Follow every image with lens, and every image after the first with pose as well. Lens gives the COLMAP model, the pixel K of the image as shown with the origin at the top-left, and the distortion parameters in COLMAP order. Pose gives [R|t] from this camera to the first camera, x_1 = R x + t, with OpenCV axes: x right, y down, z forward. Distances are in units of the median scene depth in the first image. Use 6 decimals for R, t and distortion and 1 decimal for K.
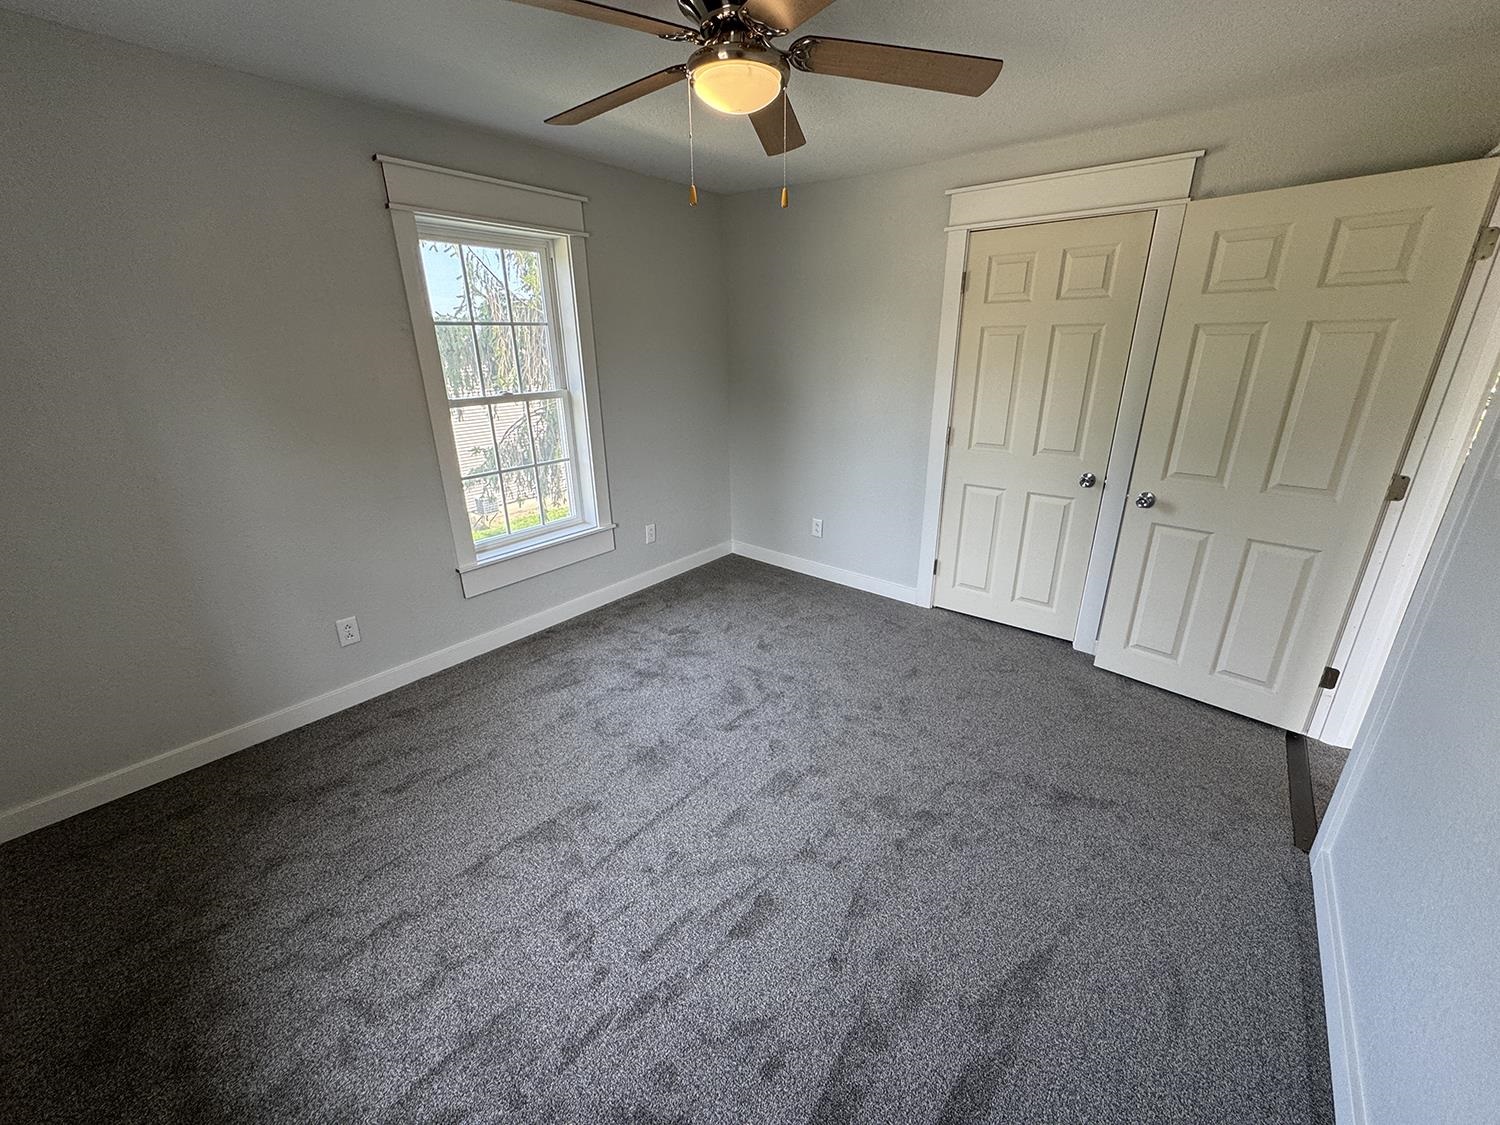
lens RADIAL K [[600.3, 0, 747.2], [0, 600.3, 560.8], [0, 0, 1]] dist [-0.003753, 0.000539]
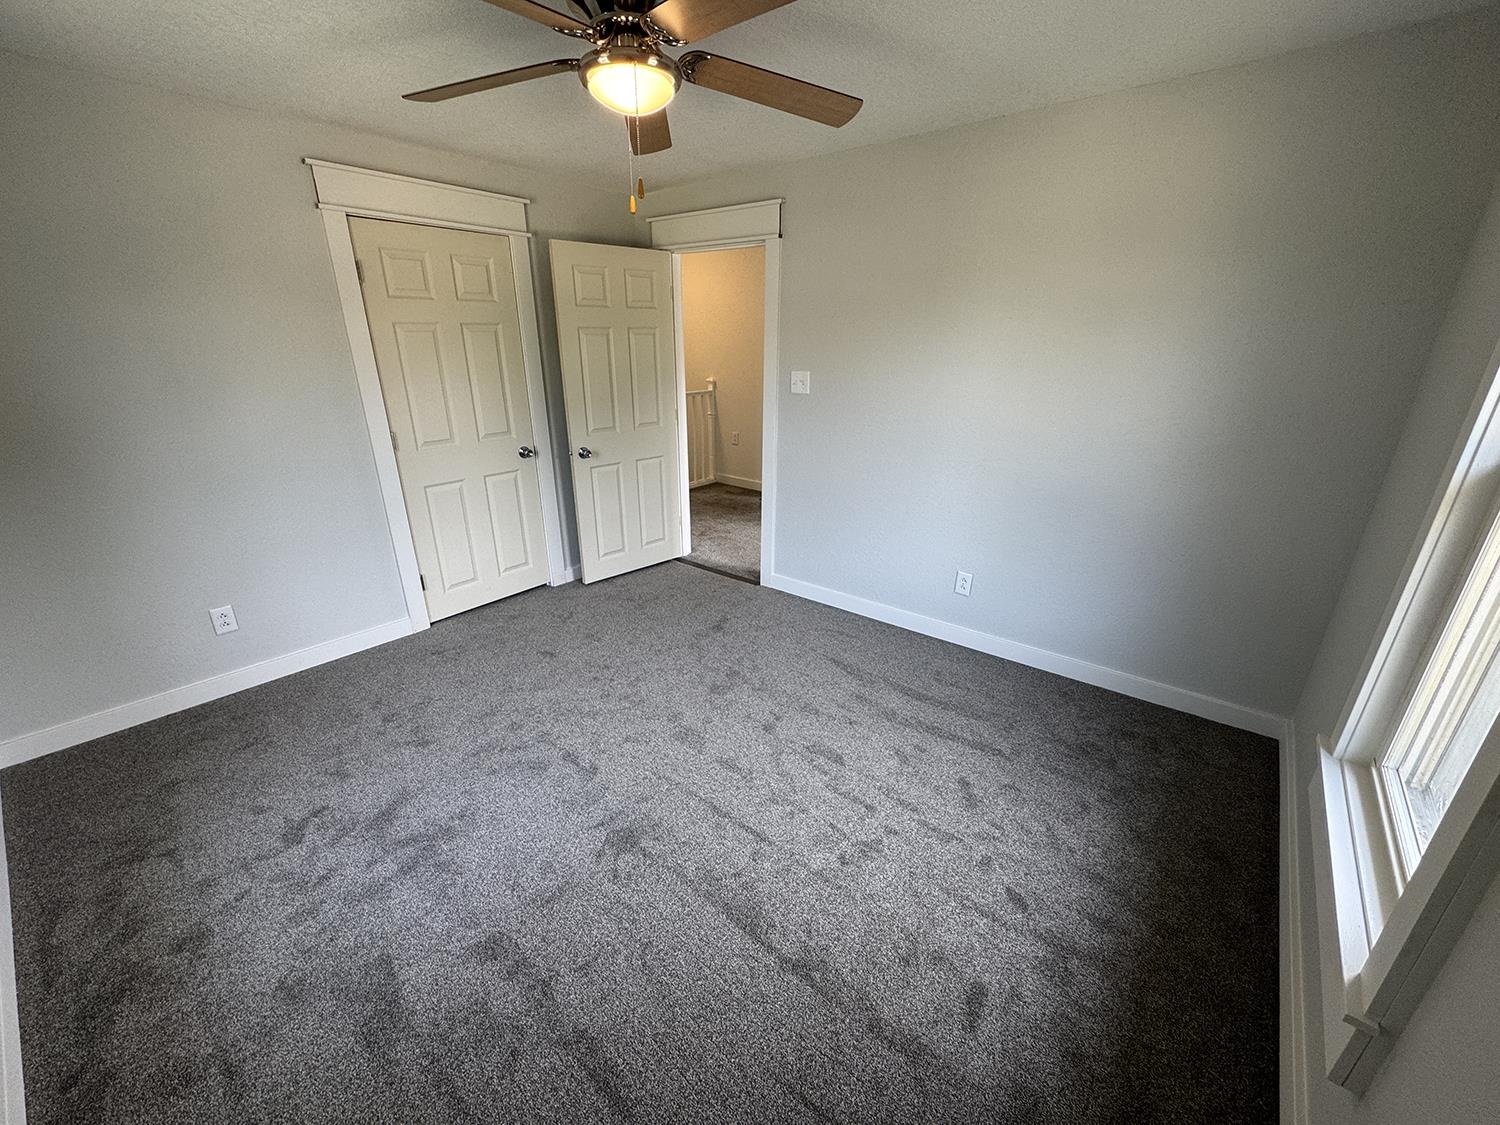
lens RADIAL K [[600.3, 0, 747.2], [0, 600.3, 560.8], [0, 0, 1]] dist [-0.003753, 0.000539]
pose [[0.006032, -0.345296, 0.938474, -0.615568], [0.337013, 0.884290, 0.323194, -0.170205], [-0.941481, 0.314328, 0.121703, 0.464545]]
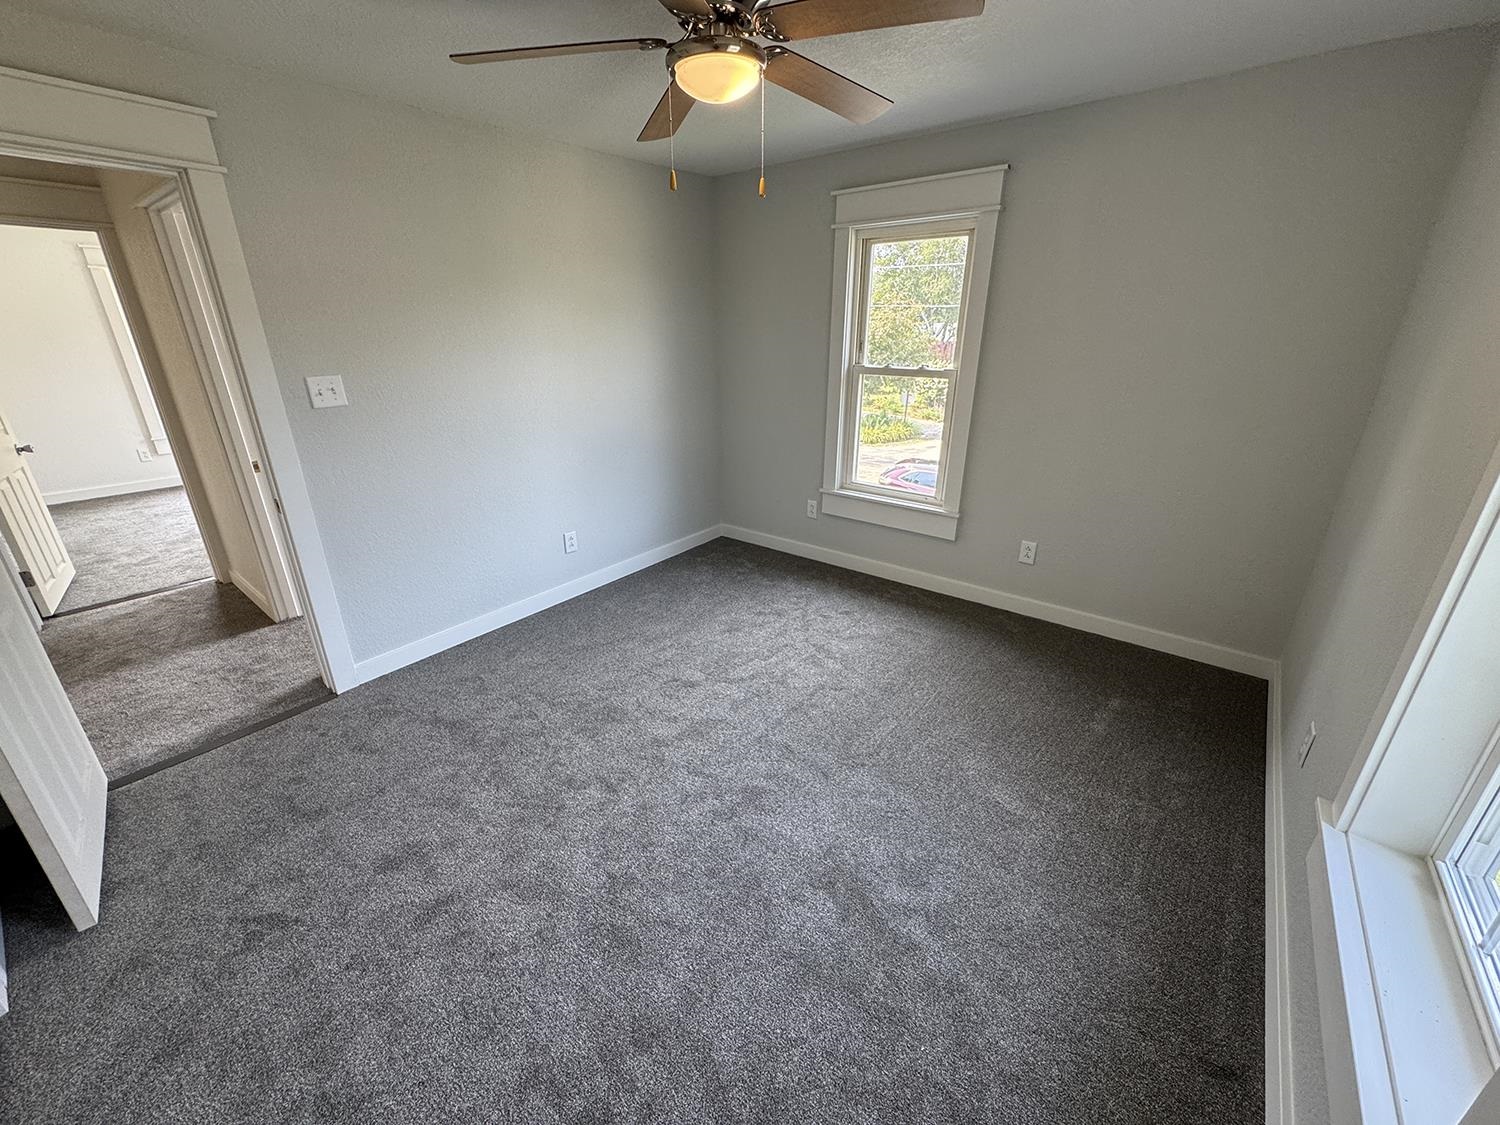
lens RADIAL K [[597.3, 0, 745.5], [0, 597.3, 560.6], [0, 0, 1]] dist [-0.002106, -0.000192]
pose [[-0.999897, 0.014323, 0.000286, -0.023487], [0.010998, 0.754653, 0.656031, -0.411864], [0.009180, 0.655967, -0.754733, 1.147040]]
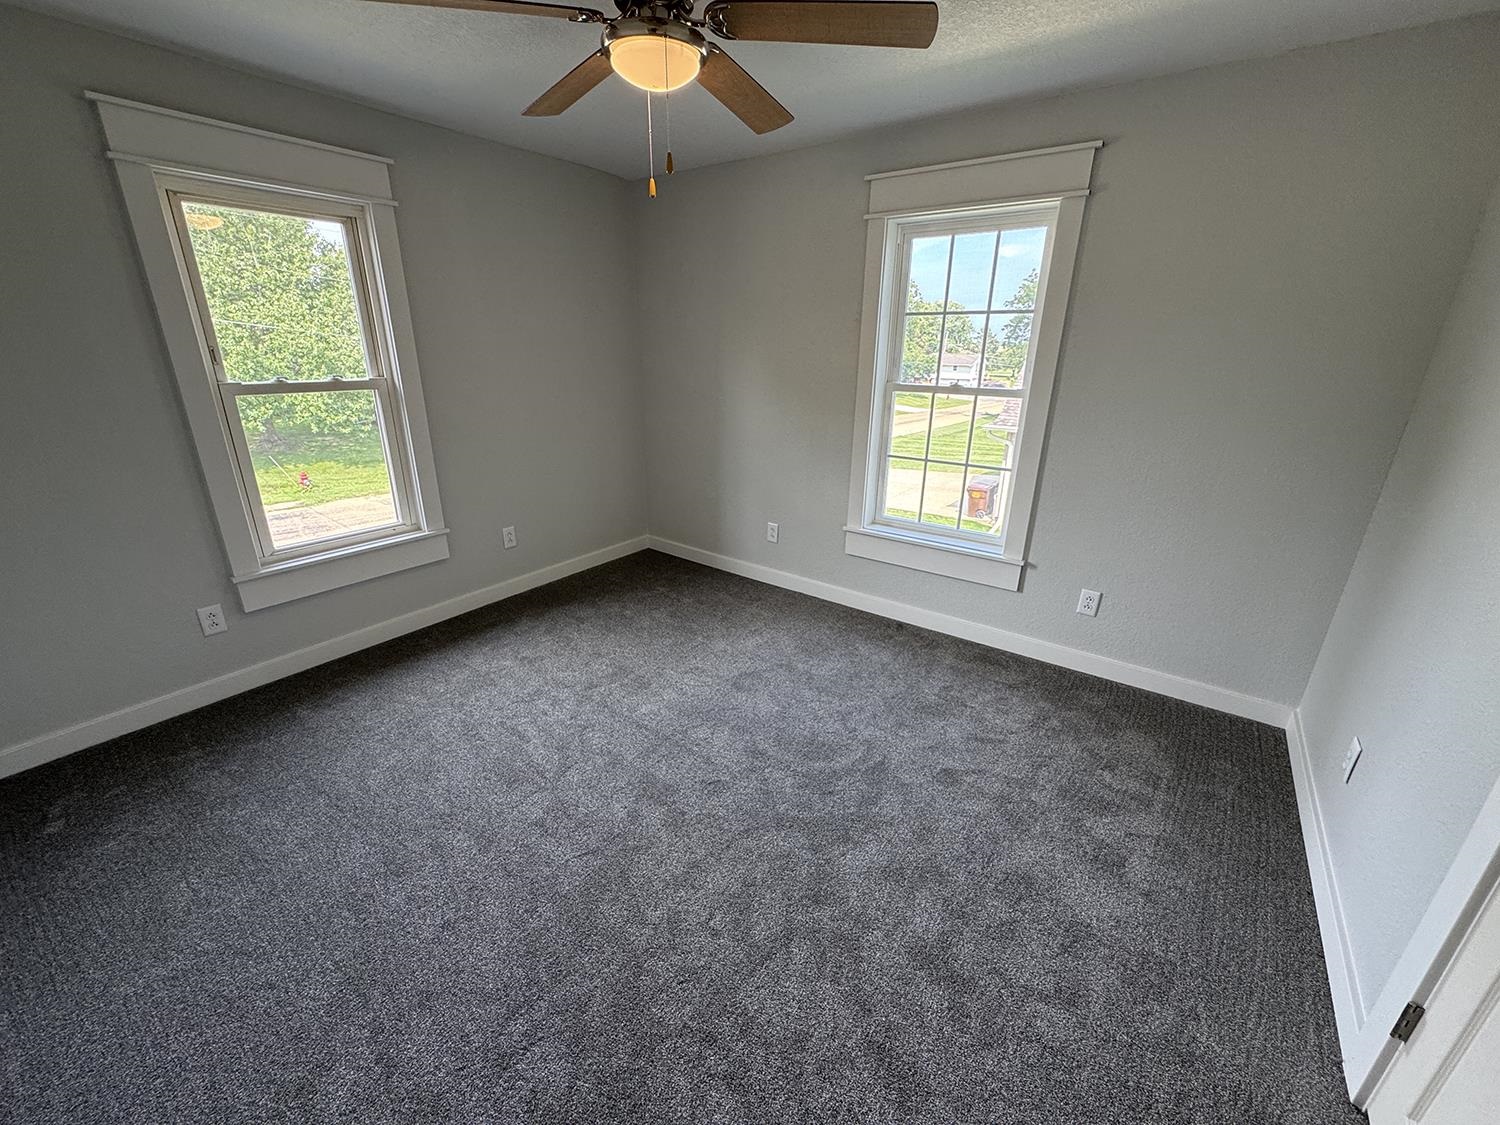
lens RADIAL K [[600.3, 0, 747.2], [0, 600.3, 560.8], [0, 0, 1]] dist [-0.003753, 0.000539]
pose [[0.048579, 0.357270, -0.932737, 0.586279], [-0.349126, 0.881009, 0.319273, -0.219158], [0.935816, 0.310133, 0.167531, 0.606265]]
